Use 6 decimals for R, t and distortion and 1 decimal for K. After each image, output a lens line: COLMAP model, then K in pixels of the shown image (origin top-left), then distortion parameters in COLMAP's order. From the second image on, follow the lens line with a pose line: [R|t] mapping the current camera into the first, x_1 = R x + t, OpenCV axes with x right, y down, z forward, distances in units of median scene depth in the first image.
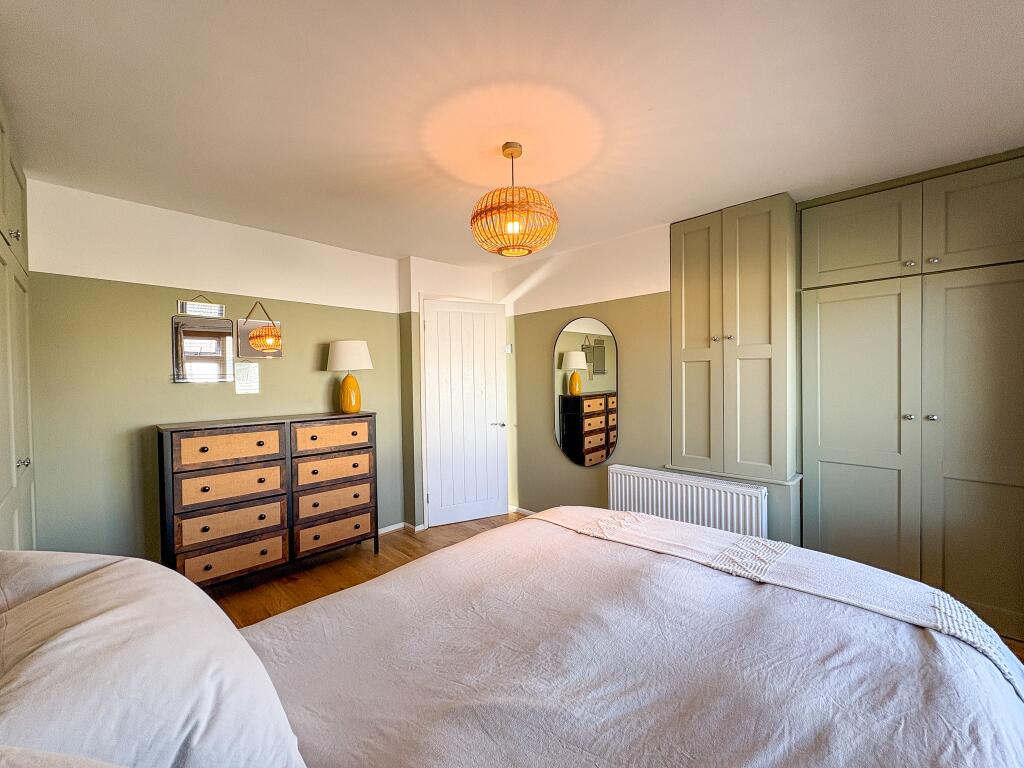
lens RADIAL K [[408.2, 0, 511.5], [0, 408.2, 382.2], [0, 0, 1]] dist [0.000621, 0.000091]
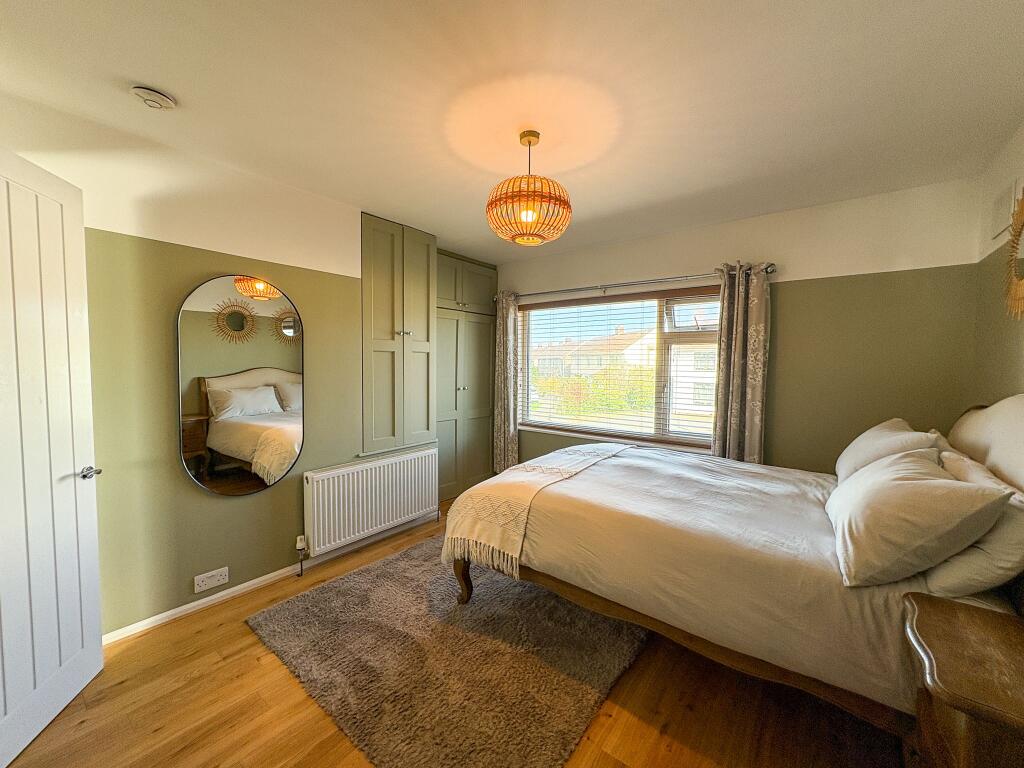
lens RADIAL K [[408.2, 0, 510.8], [0, 408.2, 384.4], [0, 0, 1]] dist [0.000621, 0.000091]
pose [[-0.118511, -0.037136, 0.992258, -0.705667], [0.013551, 0.999147, 0.039012, -0.001627], [-0.992860, 0.018070, -0.117907, 0.819409]]
